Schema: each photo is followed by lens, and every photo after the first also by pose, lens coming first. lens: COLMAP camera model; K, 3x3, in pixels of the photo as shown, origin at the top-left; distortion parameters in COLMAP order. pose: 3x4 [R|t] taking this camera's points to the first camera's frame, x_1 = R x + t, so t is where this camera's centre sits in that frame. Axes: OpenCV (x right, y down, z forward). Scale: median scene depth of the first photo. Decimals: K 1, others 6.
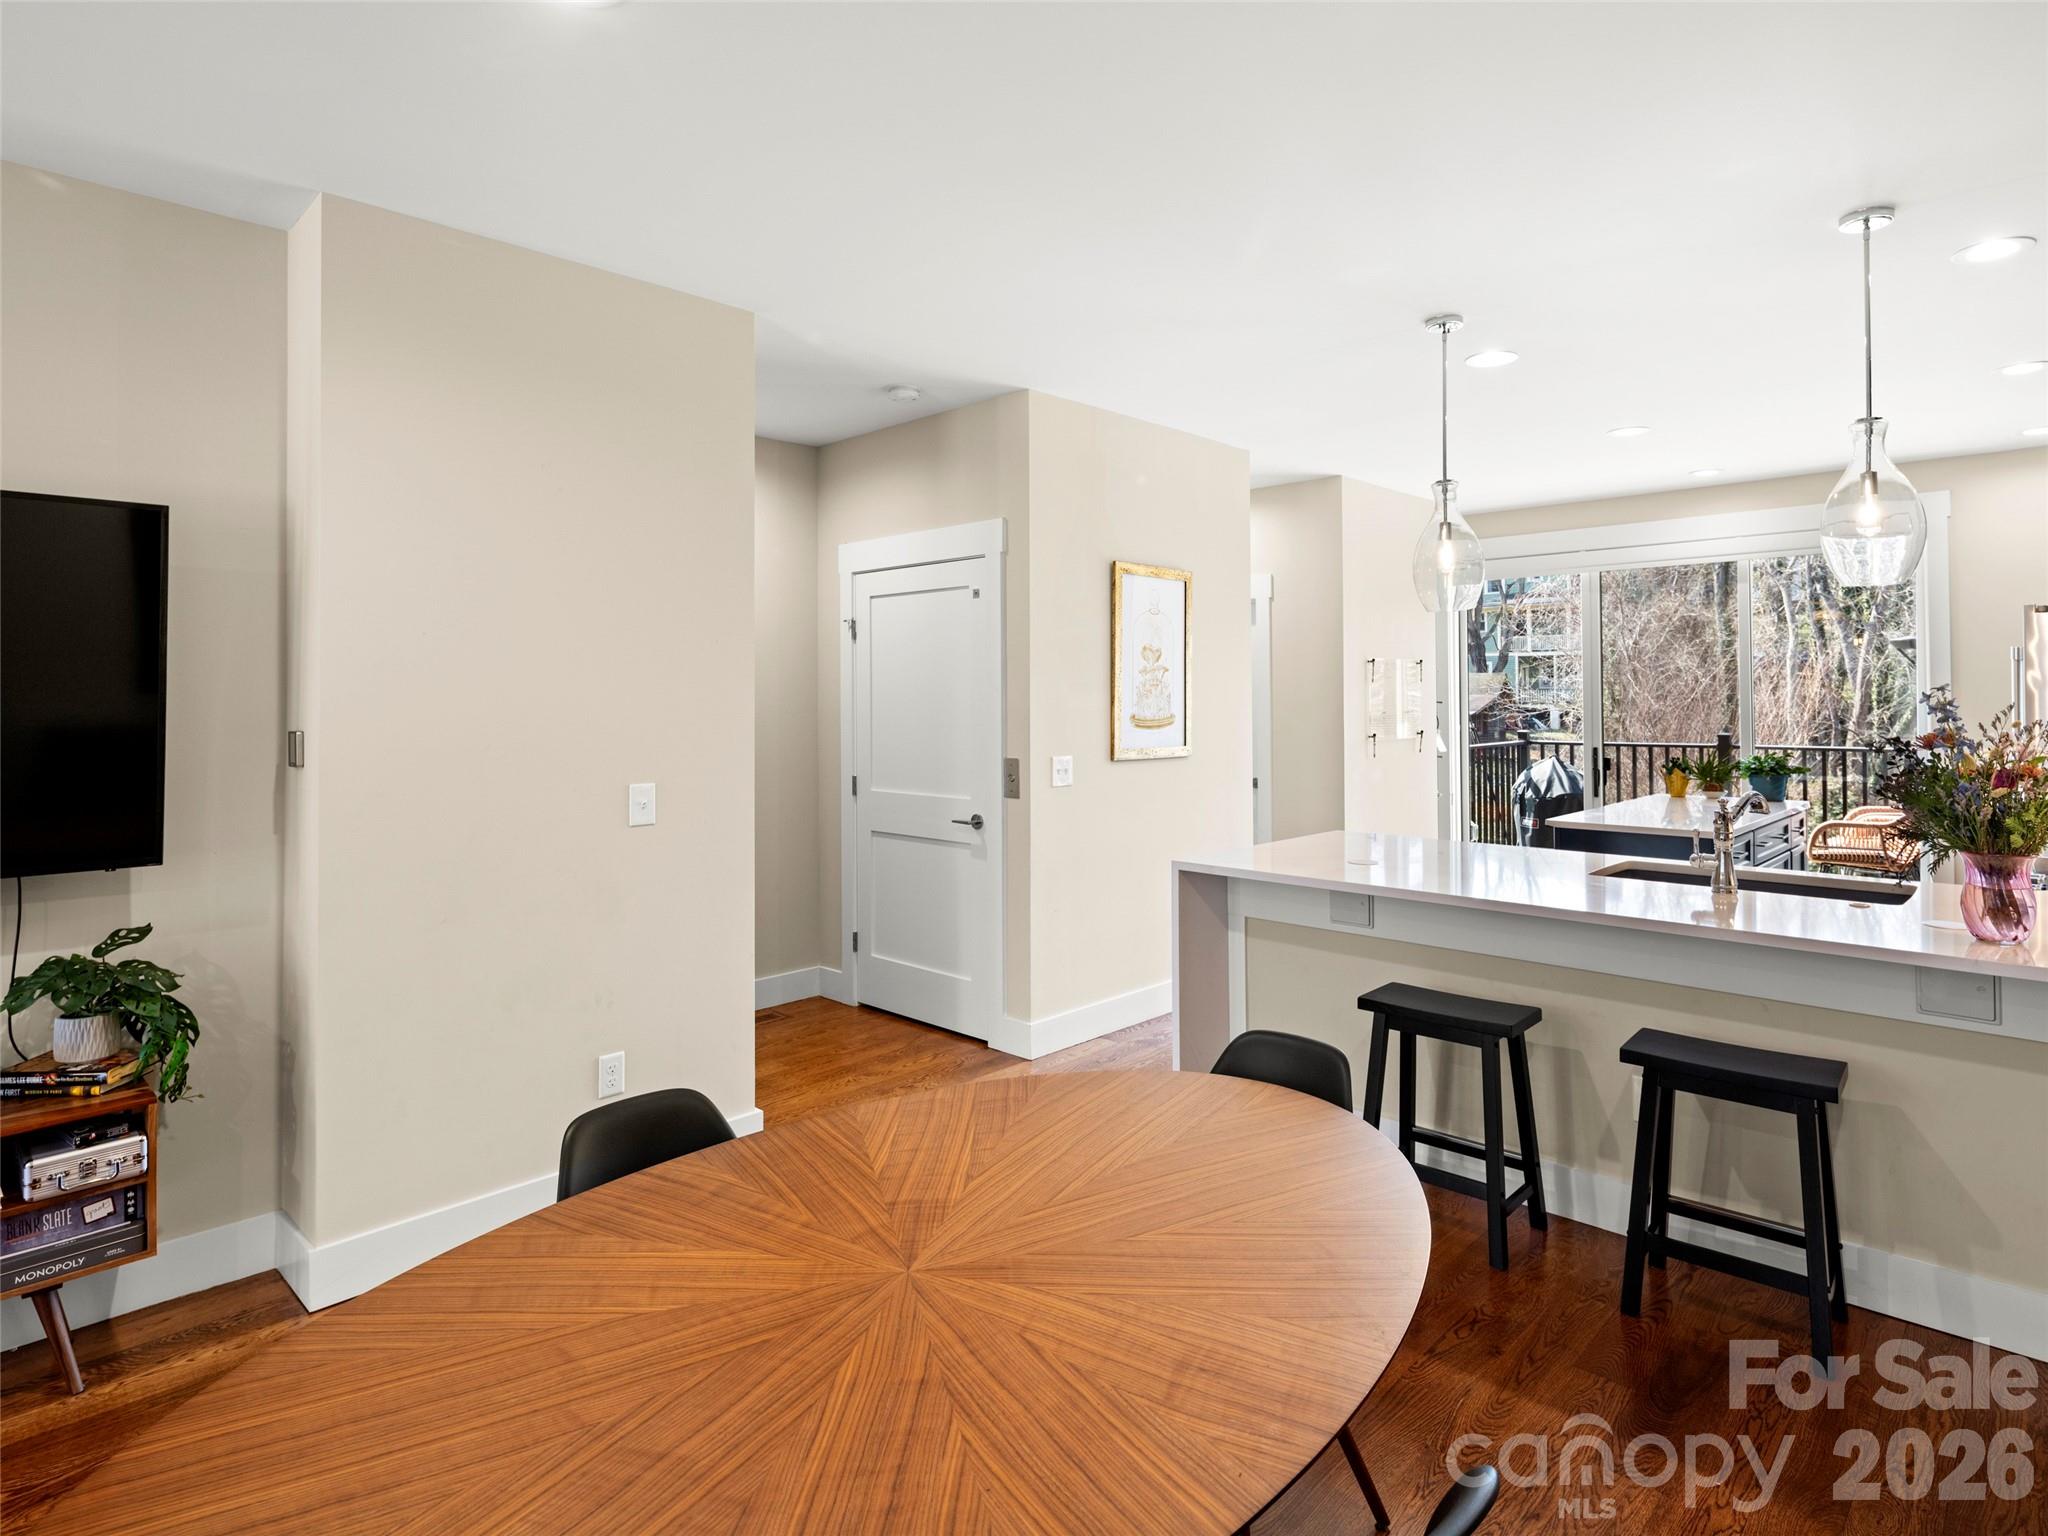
lens RADIAL K [[1123.7, 0, 1034.4], [0, 1123.7, 663.0], [0, 0, 1]] dist [0.004290, 0.000774]
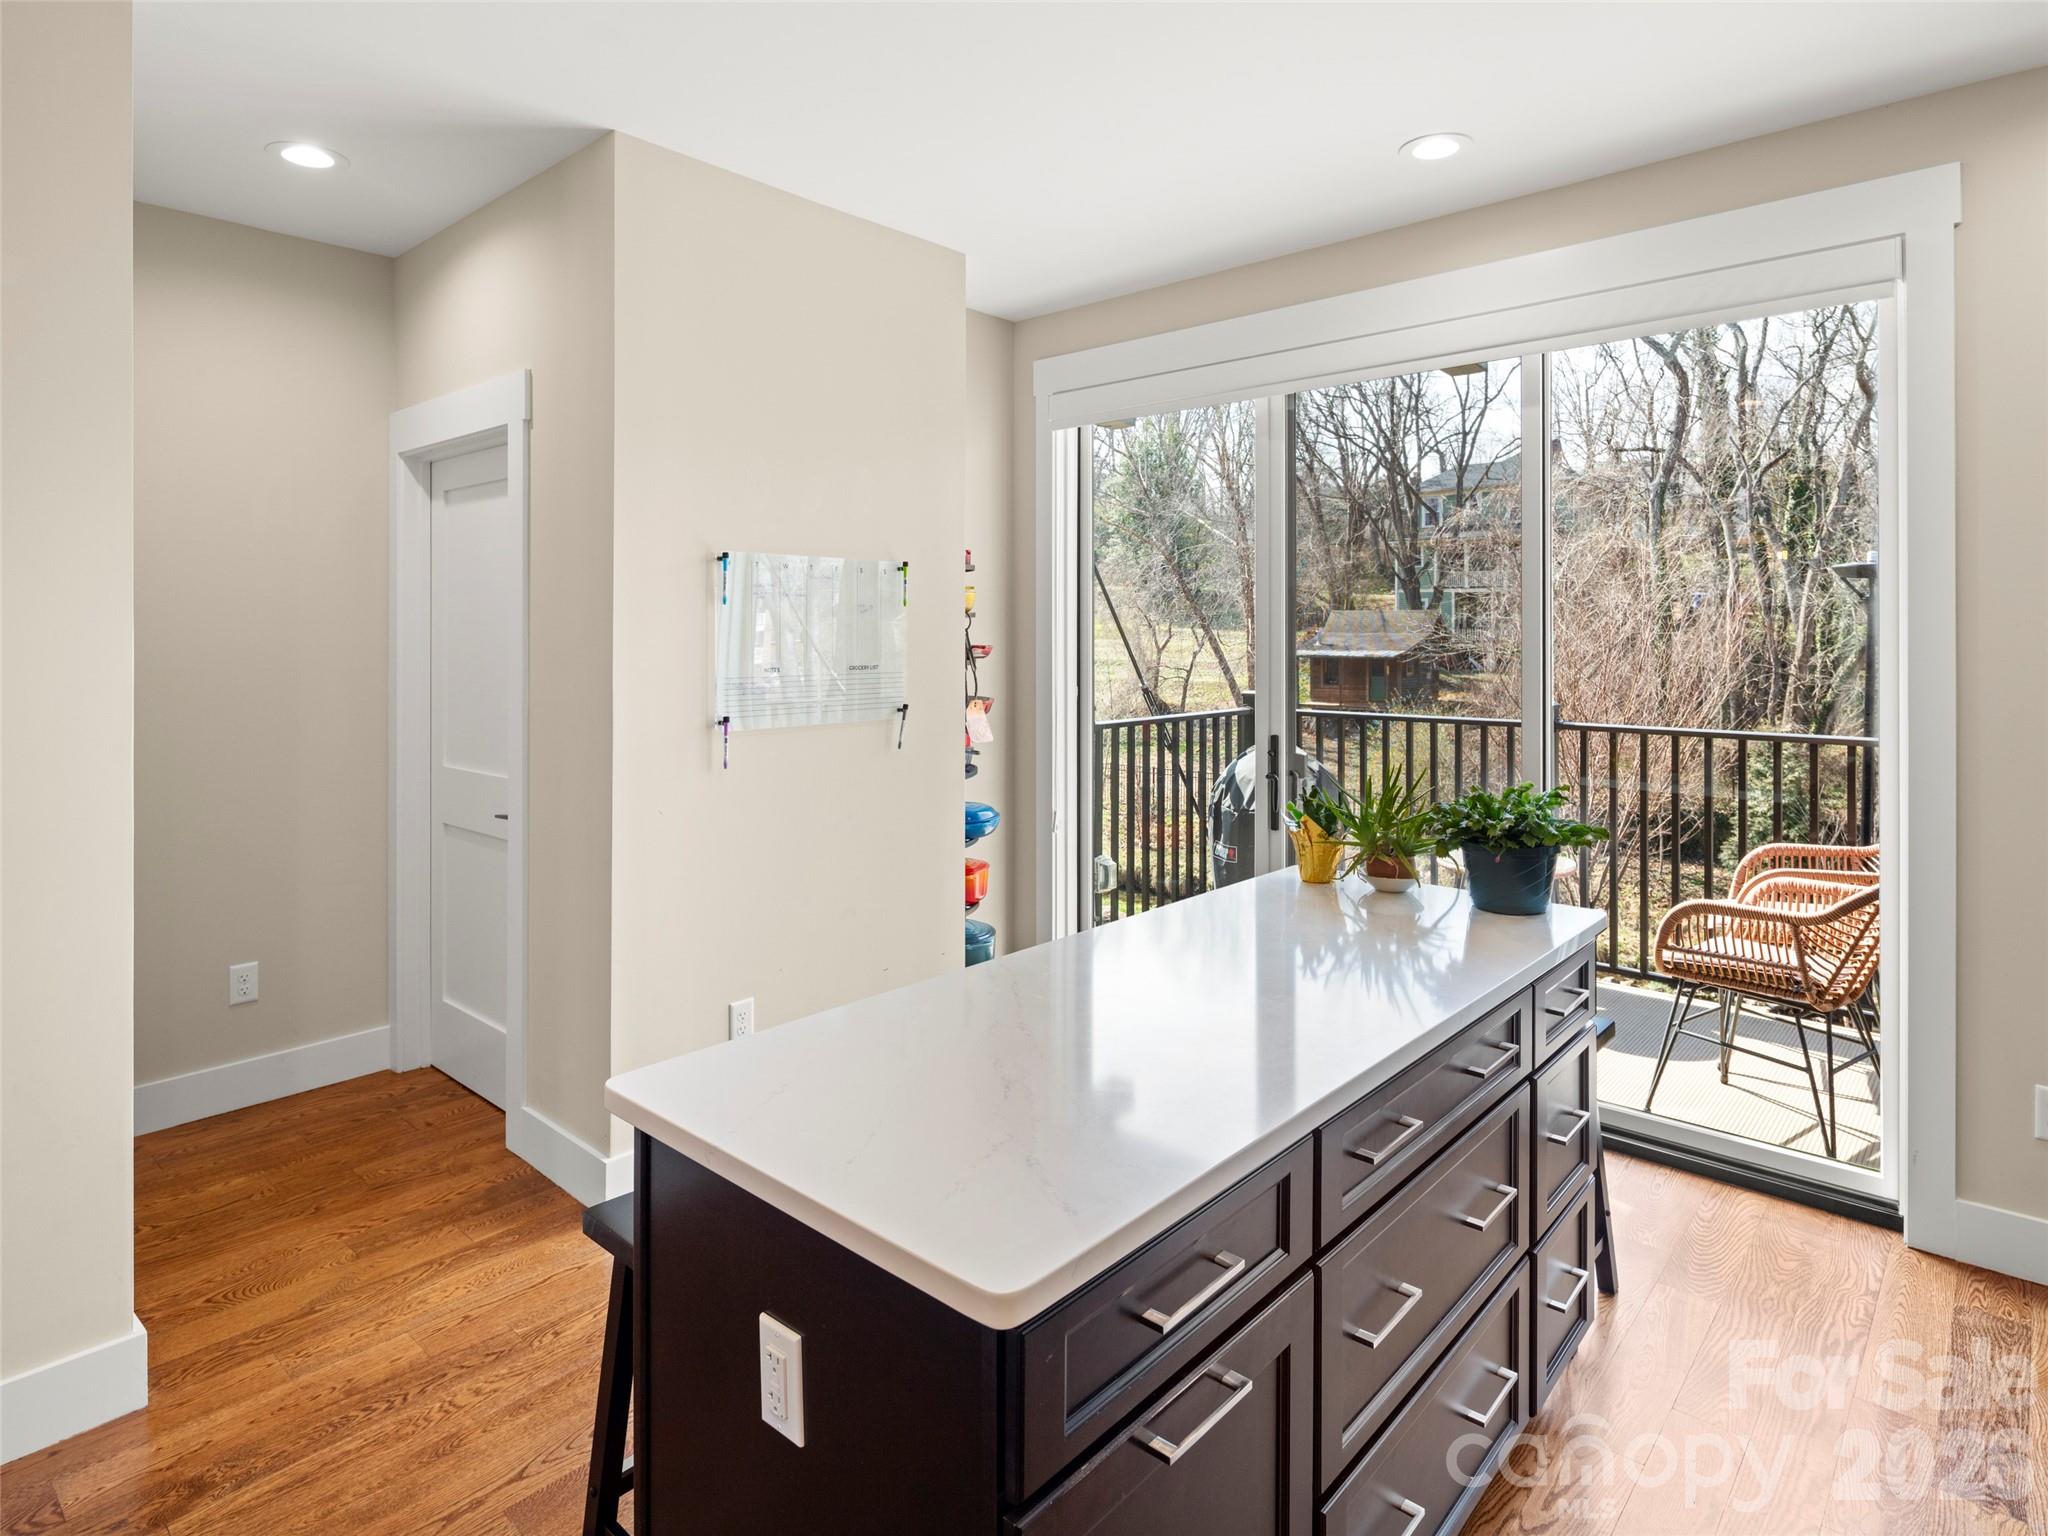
lens RADIAL K [[1188.7, 0, 1086.1], [0, 1188.7, 610.1], [0, 0, 1]] dist [0.074744, 0.000231]
pose [[0.995055, 0.007269, 0.099057, 0.443833], [-0.008340, 0.999911, 0.010409, 0.014823], [-0.098972, -0.011183, 0.995027, 0.572068]]
